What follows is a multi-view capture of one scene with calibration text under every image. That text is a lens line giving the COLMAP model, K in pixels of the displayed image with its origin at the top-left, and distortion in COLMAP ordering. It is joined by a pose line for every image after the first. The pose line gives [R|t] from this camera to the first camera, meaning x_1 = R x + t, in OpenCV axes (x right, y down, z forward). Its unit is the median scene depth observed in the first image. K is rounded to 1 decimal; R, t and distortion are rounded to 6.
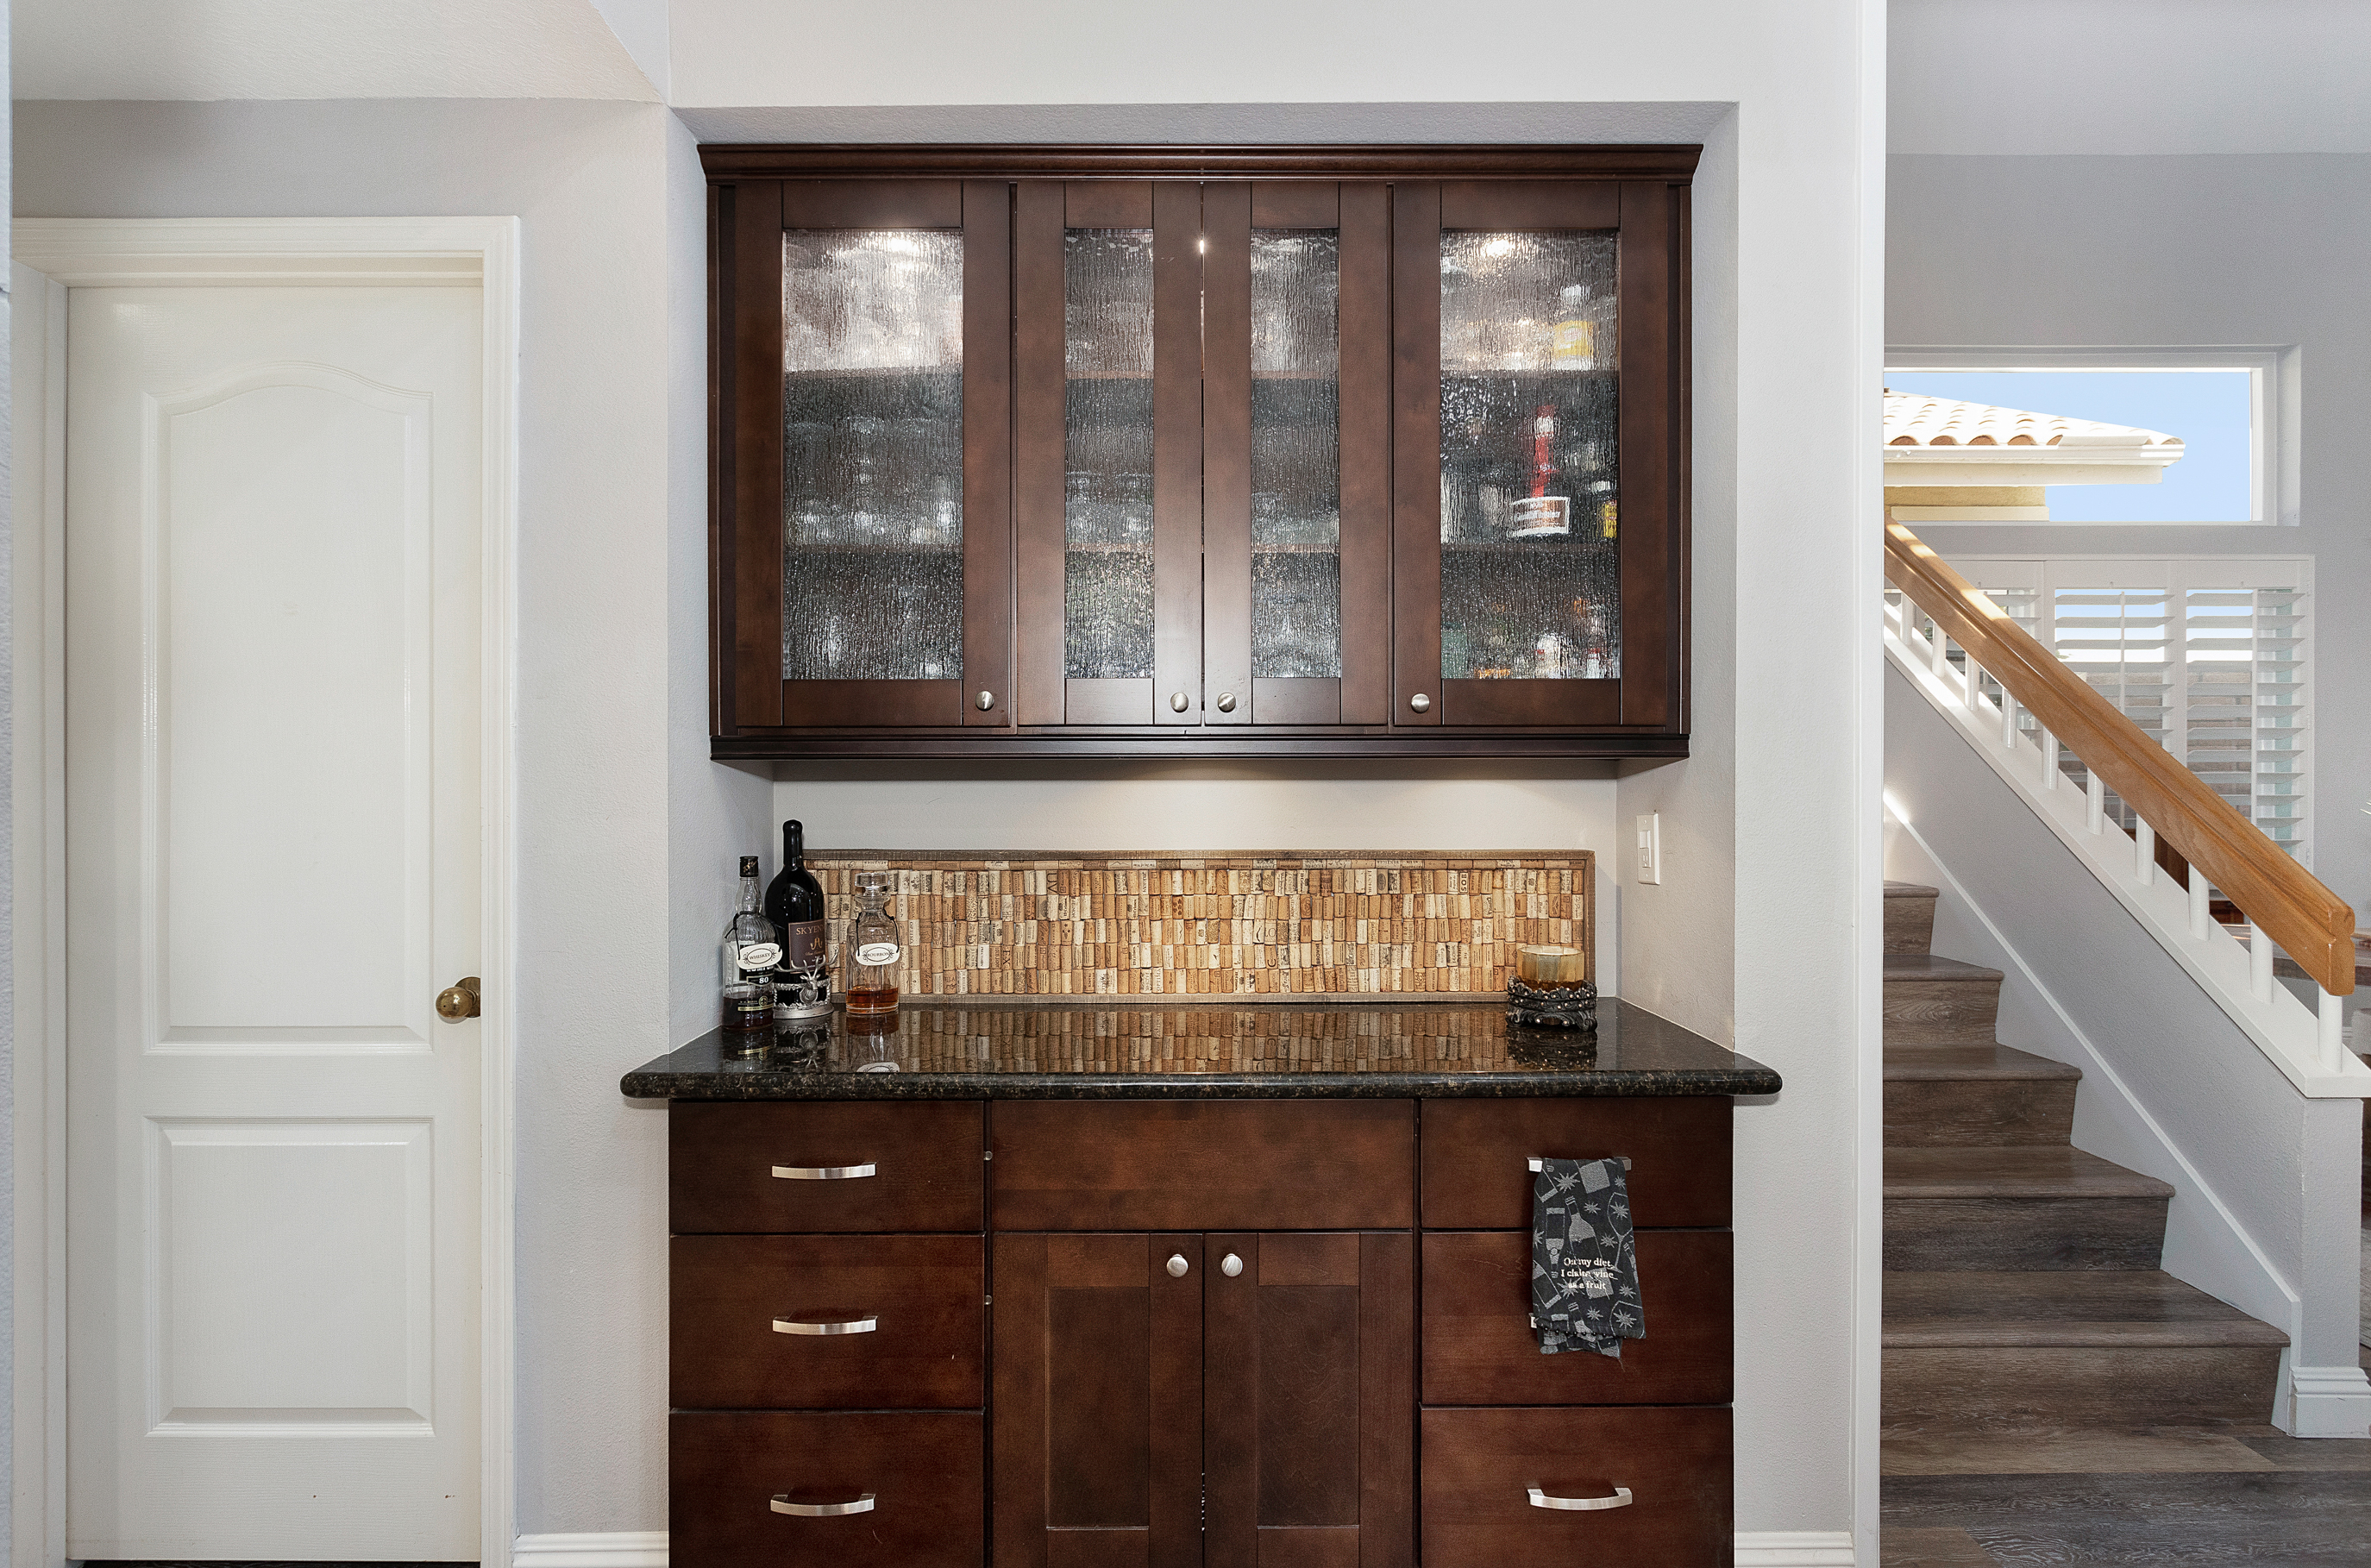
lens RADIAL K [[1134.9, 0, 1185.5], [0, 1134.9, 784.0], [0, 0, 1]] dist [0.001412, 0.000109]
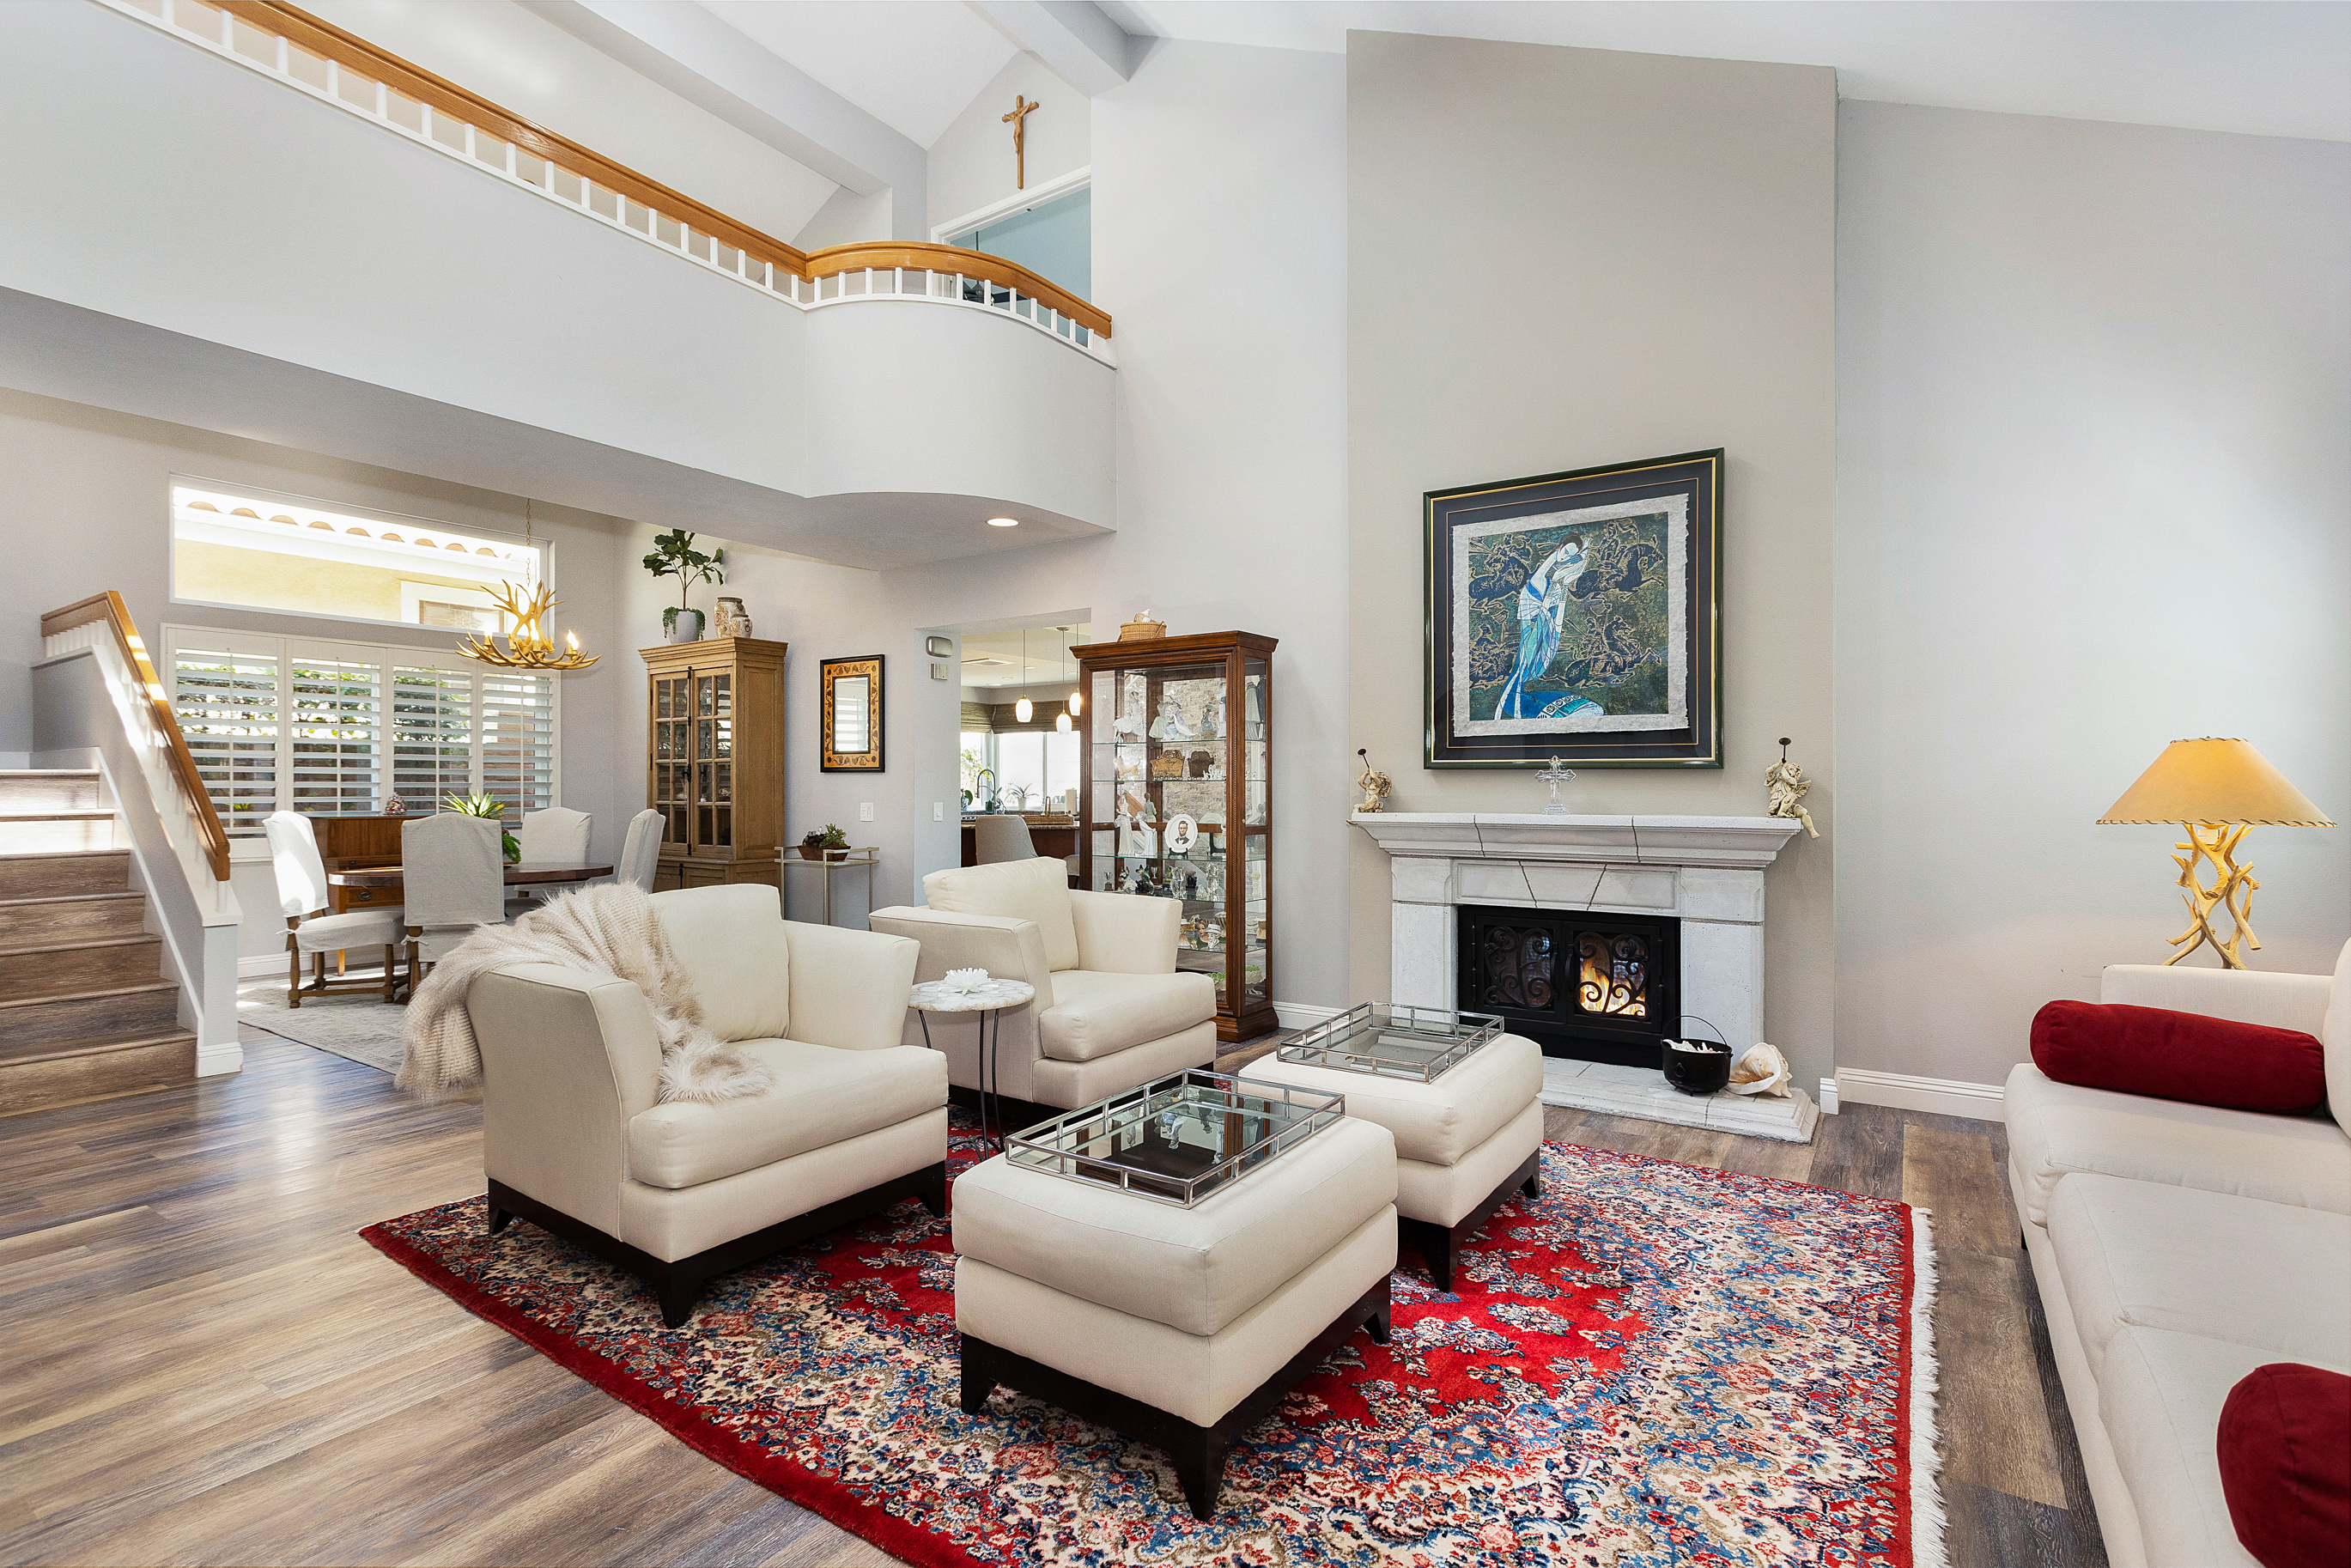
lens RADIAL K [[1095.5, 0, 1186.3], [0, 1095.5, 792.1], [0, 0, 1]] dist [-0.001997, -0.000683]
pose [[0.564167, -0.004116, 0.825651, 0.305719], [0.005992, 0.999982, 0.000890, 0.019241], [-0.825639, 0.004445, 0.564181, -1.921930]]
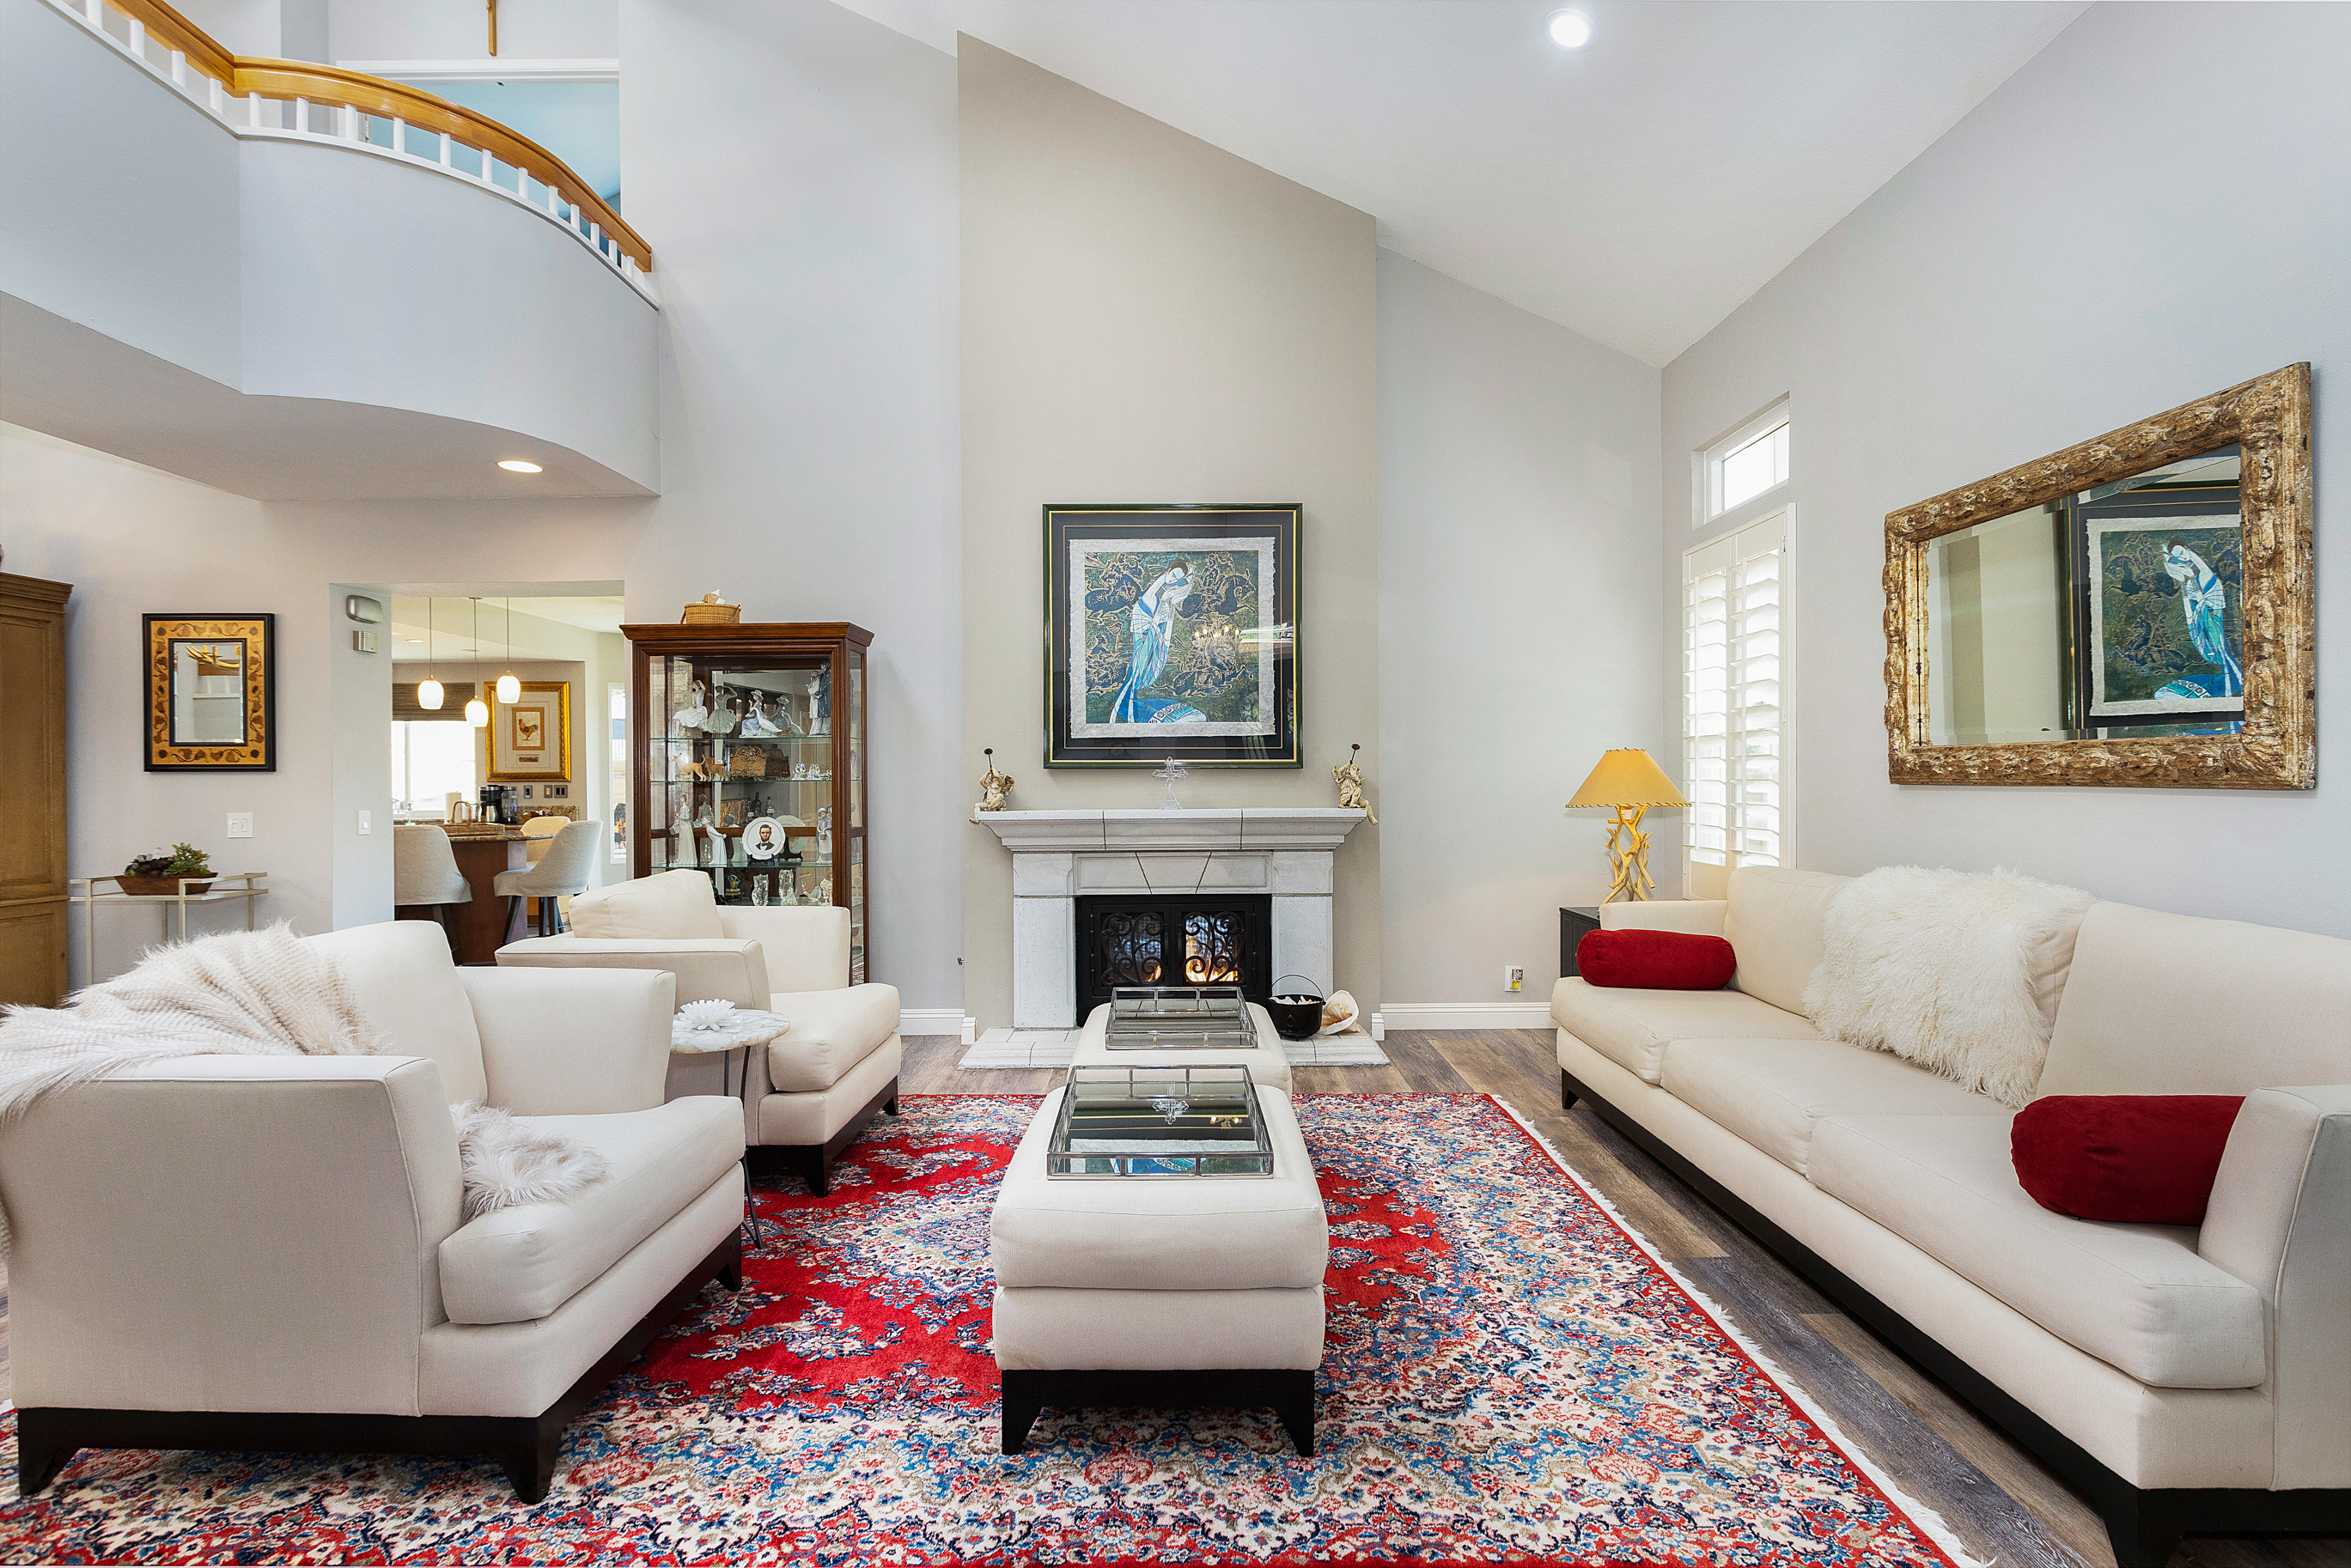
lens RADIAL K [[1091.9, 0, 1179.0], [0, 1091.9, 795.1], [0, 0, 1]] dist [-0.002600, 0.000370]
pose [[0.014326, -0.010892, 0.999838, 0.082815], [0.014348, 0.999840, 0.010687, 0.012637], [-0.999794, 0.014192, 0.014480, -1.340117]]
